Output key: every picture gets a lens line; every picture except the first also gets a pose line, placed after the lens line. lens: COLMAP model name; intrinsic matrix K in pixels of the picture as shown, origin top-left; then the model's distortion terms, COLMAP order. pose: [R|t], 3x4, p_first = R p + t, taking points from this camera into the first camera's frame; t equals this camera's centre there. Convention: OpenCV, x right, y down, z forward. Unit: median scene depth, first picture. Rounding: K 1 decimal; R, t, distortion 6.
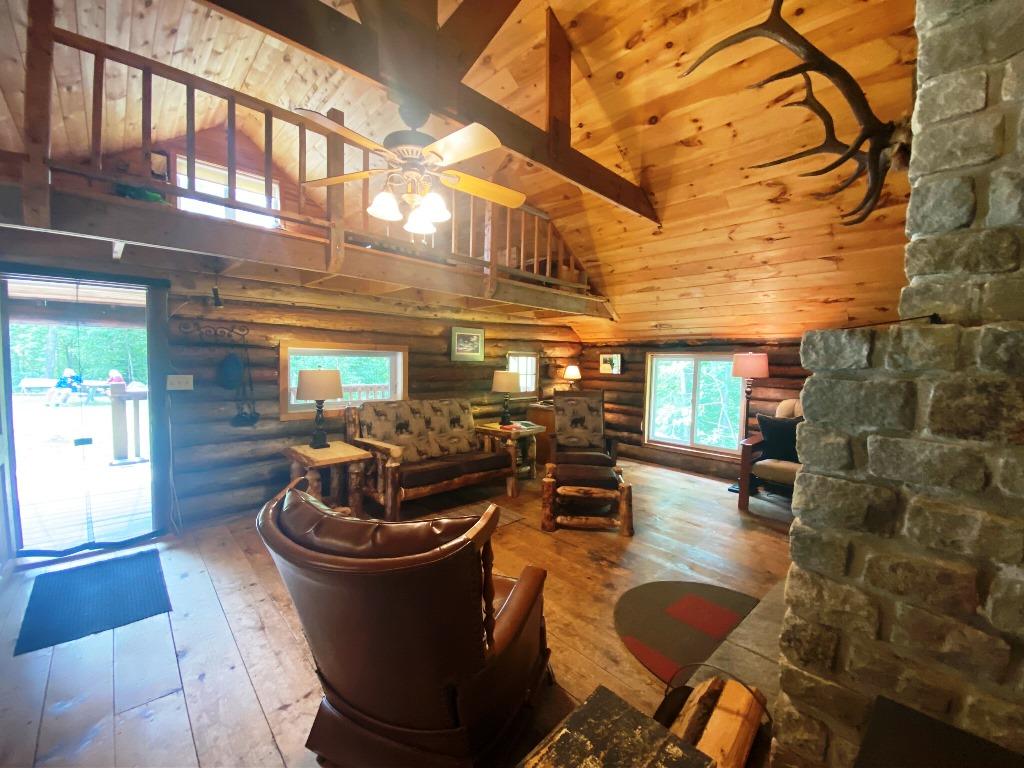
lens RADIAL K [[421.4, 0, 515.4], [0, 421.4, 385.9], [0, 0, 1]] dist [0.040600, -0.000013]
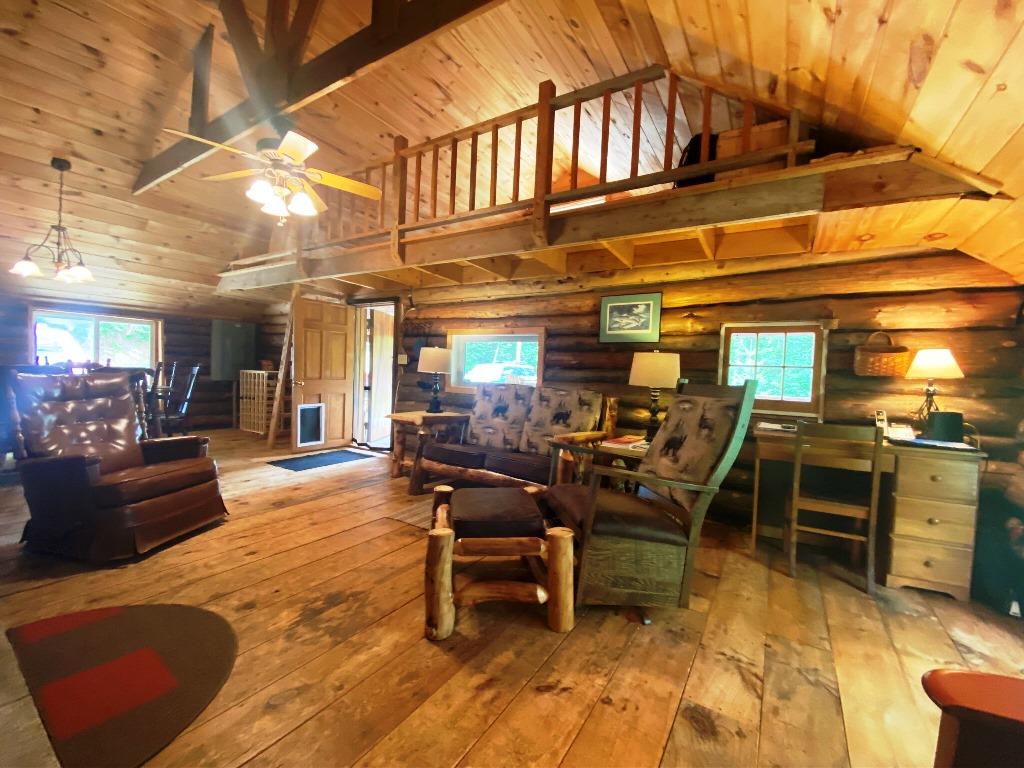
lens RADIAL K [[413.9, 0, 502.1], [0, 413.9, 387.0], [0, 0, 1]] dist [0.018284, -0.024305]
pose [[0.216551, 0.021391, -0.976037, 0.565636], [-0.098090, 0.995178, 0.000047, 0.039523], [0.971331, 0.095729, 0.217605, 0.710344]]
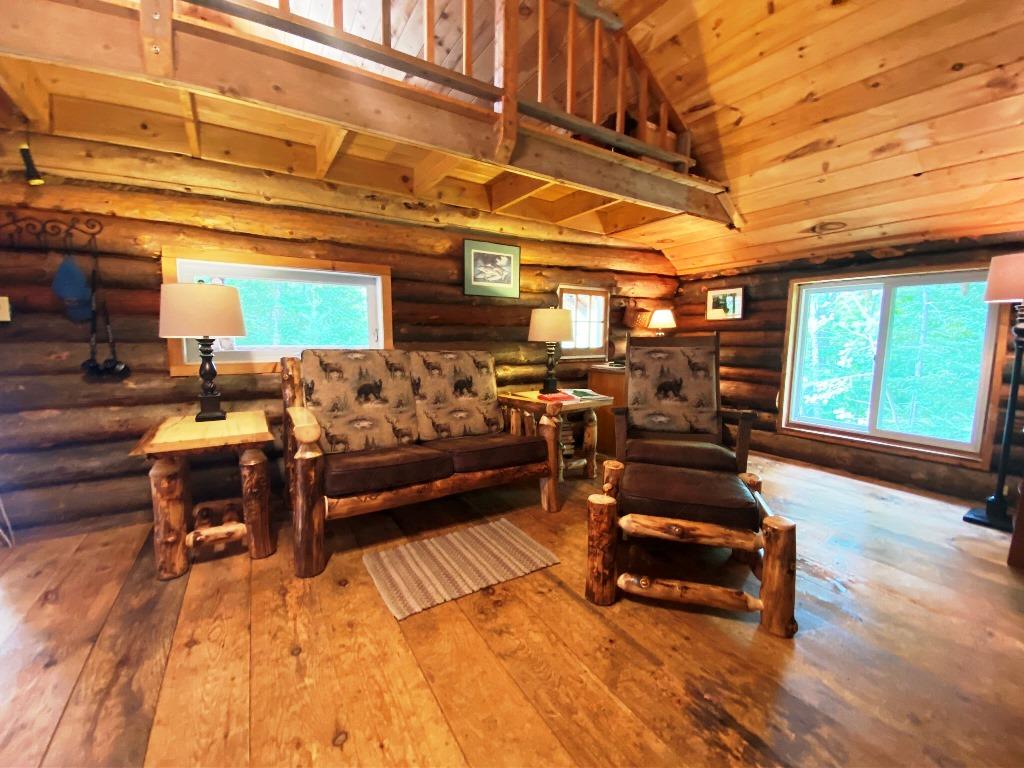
lens RADIAL K [[419.3, 0, 510.8], [0, 419.3, 390.1], [0, 0, 1]] dist [0.017679, -0.020666]
pose [[0.976541, 0.009319, -0.215130, 0.060914], [0.003303, 0.998297, 0.058238, 0.053848], [0.215307, -0.057582, 0.974847, 0.395067]]
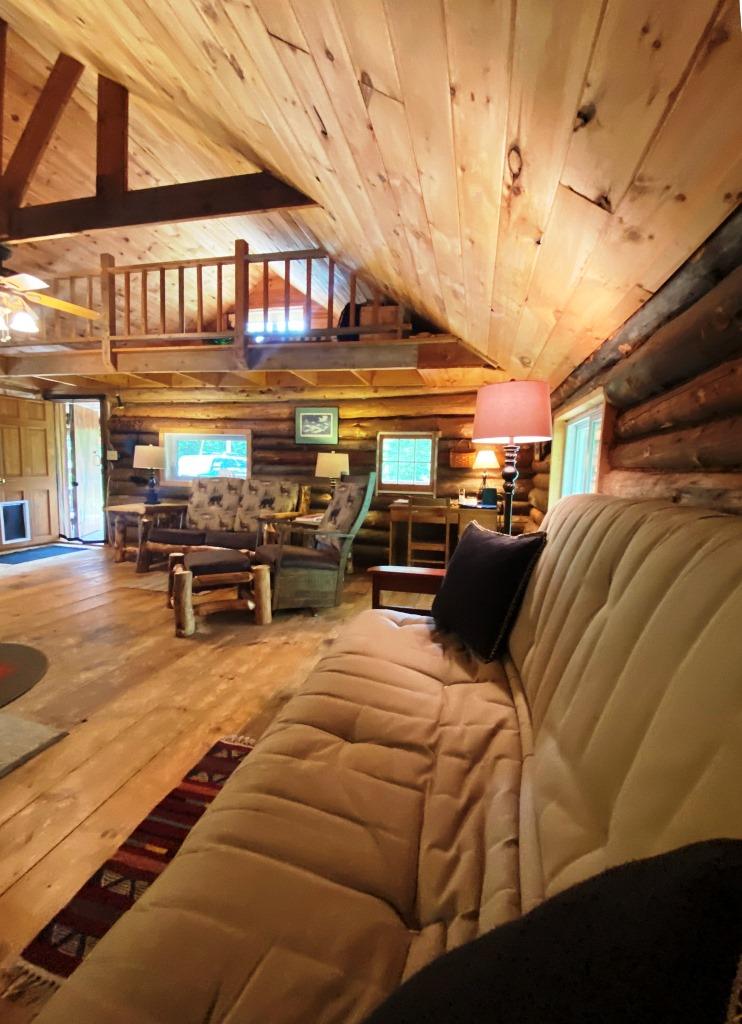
lens RADIAL K [[449.3, 0, 371.0], [0, 449.3, 512.0], [0, 0, 1]] dist [0.062358, -0.065187]
pose [[0.529379, 0.075396, -0.845029, 0.873277], [-0.069623, 0.996544, 0.045298, 0.041534], [0.845524, 0.034853, 0.532799, 0.630047]]
